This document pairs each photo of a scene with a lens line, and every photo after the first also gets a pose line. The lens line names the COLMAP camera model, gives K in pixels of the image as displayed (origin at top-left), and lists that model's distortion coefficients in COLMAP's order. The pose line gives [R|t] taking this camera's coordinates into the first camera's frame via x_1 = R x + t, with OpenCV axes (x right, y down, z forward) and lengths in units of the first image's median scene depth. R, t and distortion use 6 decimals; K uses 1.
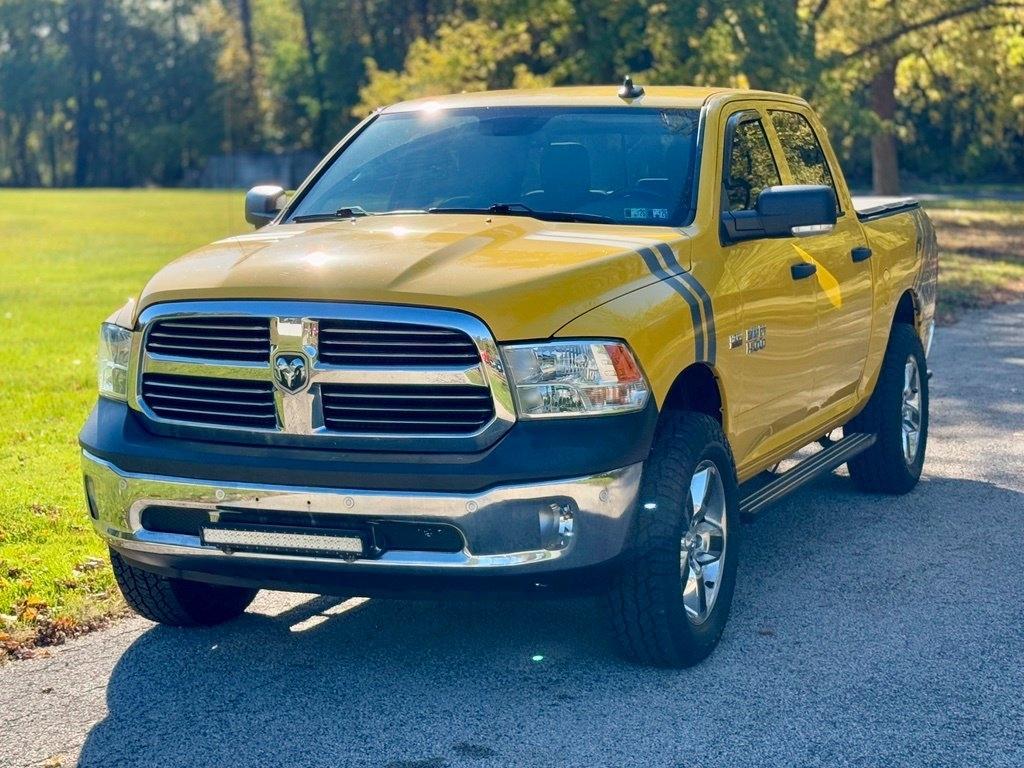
lens RADIAL K [[2001.9, 0, 512.0], [0, 2001.9, 384.0], [0, 0, 1]] dist [0.002468, -0.011702]
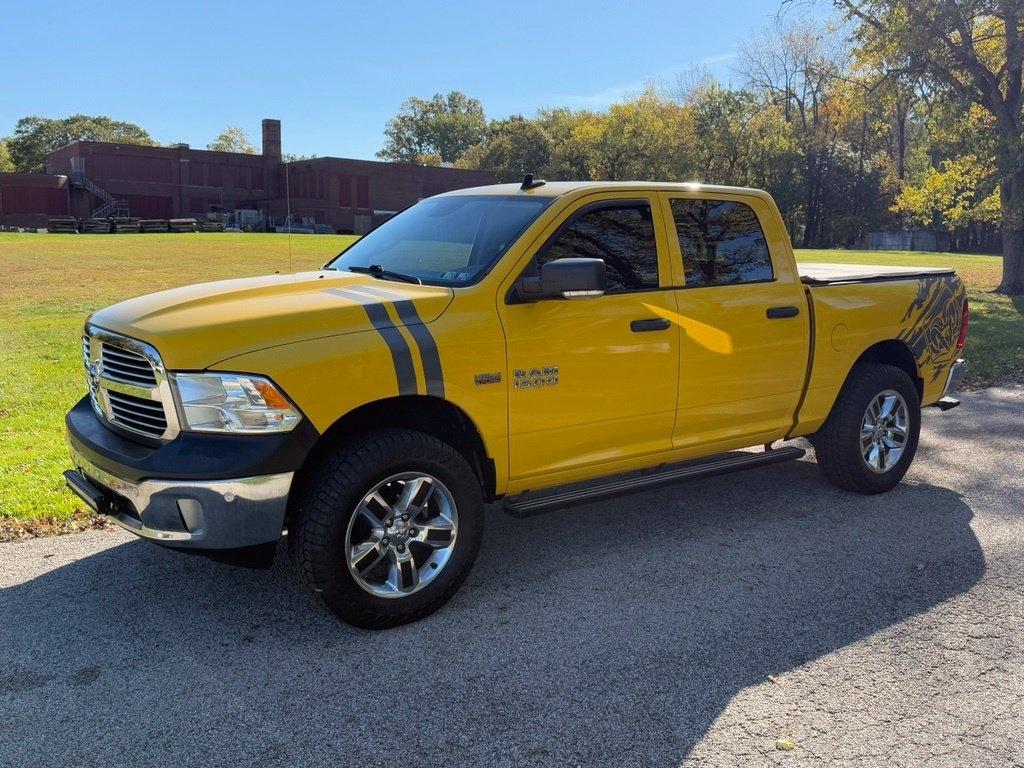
lens RADIAL K [[922.3, 0, 508.8], [0, 922.3, 381.7], [0, 0, 1]] dist [0.145325, -0.281450]
pose [[0.848928, 0.097264, -0.519482, 0.456438], [-0.073351, 0.995090, 0.066444, -0.064018], [0.523394, -0.018302, 0.851894, 0.538263]]
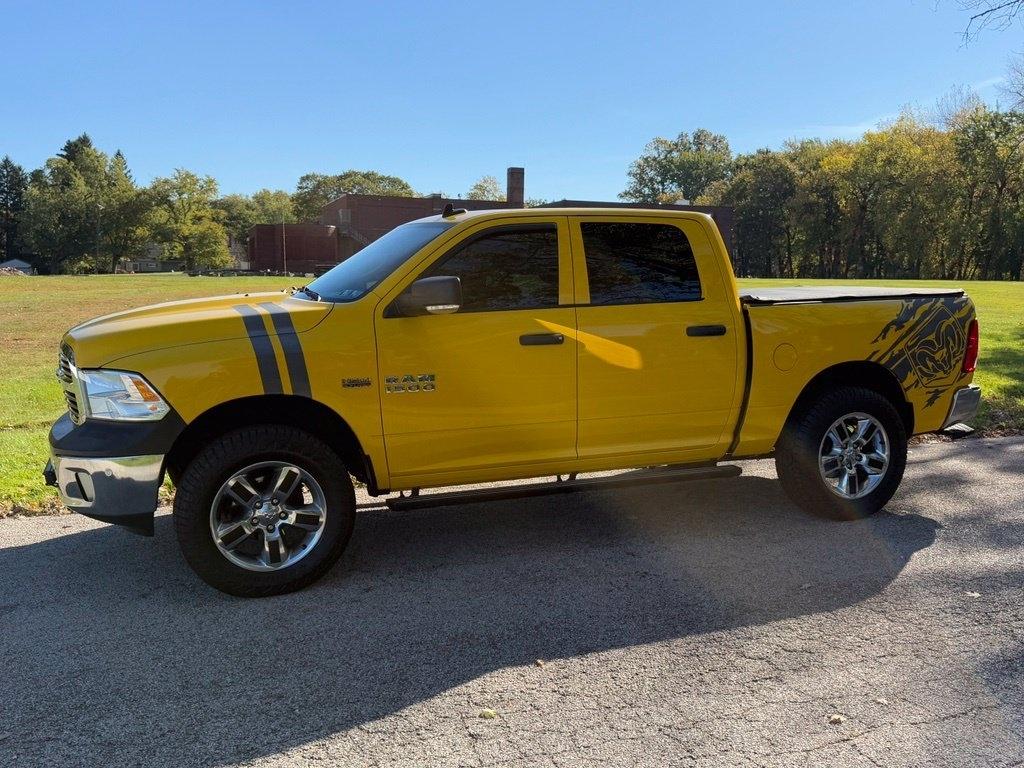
lens RADIAL K [[922.1, 0, 511.0], [0, 922.1, 379.7], [0, 0, 1]] dist [0.170703, -0.380665]
pose [[0.683093, 0.086144, -0.725233, 0.712921], [-0.079650, 0.995883, 0.043271, -0.065893], [0.725975, 0.028207, 0.687142, 0.662991]]
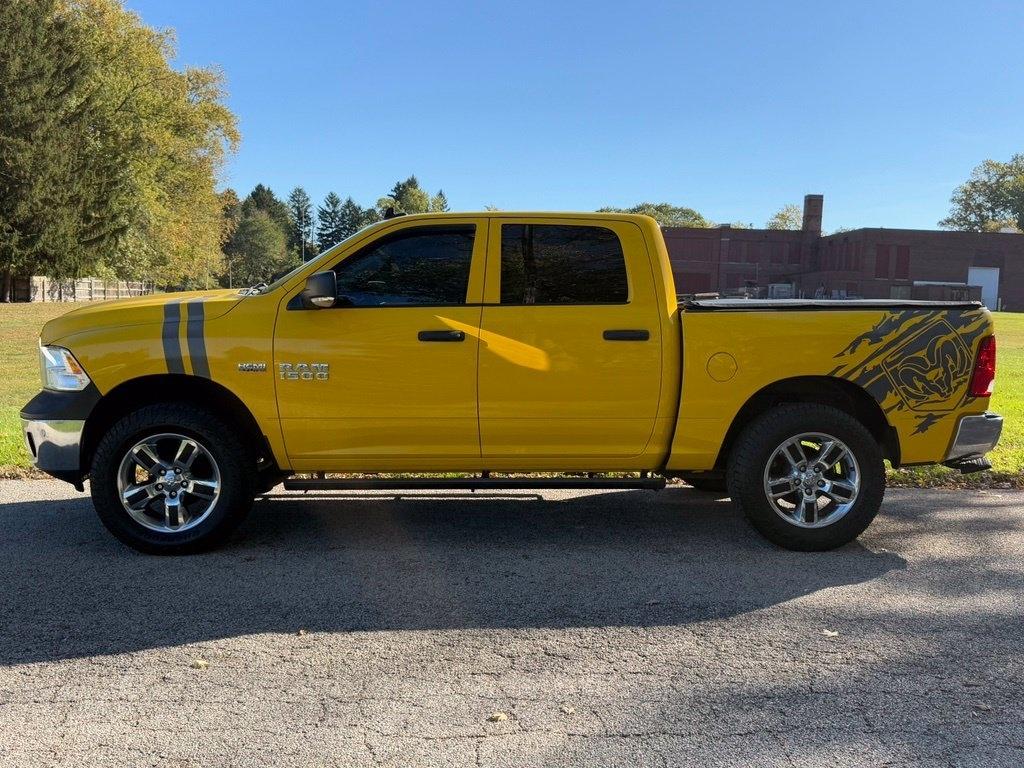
lens RADIAL K [[922.3, 0, 508.8], [0, 922.3, 381.7], [0, 0, 1]] dist [0.145325, -0.281450]
pose [[0.416808, 0.087581, -0.904765, 0.908828], [-0.115604, 0.992373, 0.042805, -0.069897], [0.901613, 0.086753, 0.423754, 0.929376]]
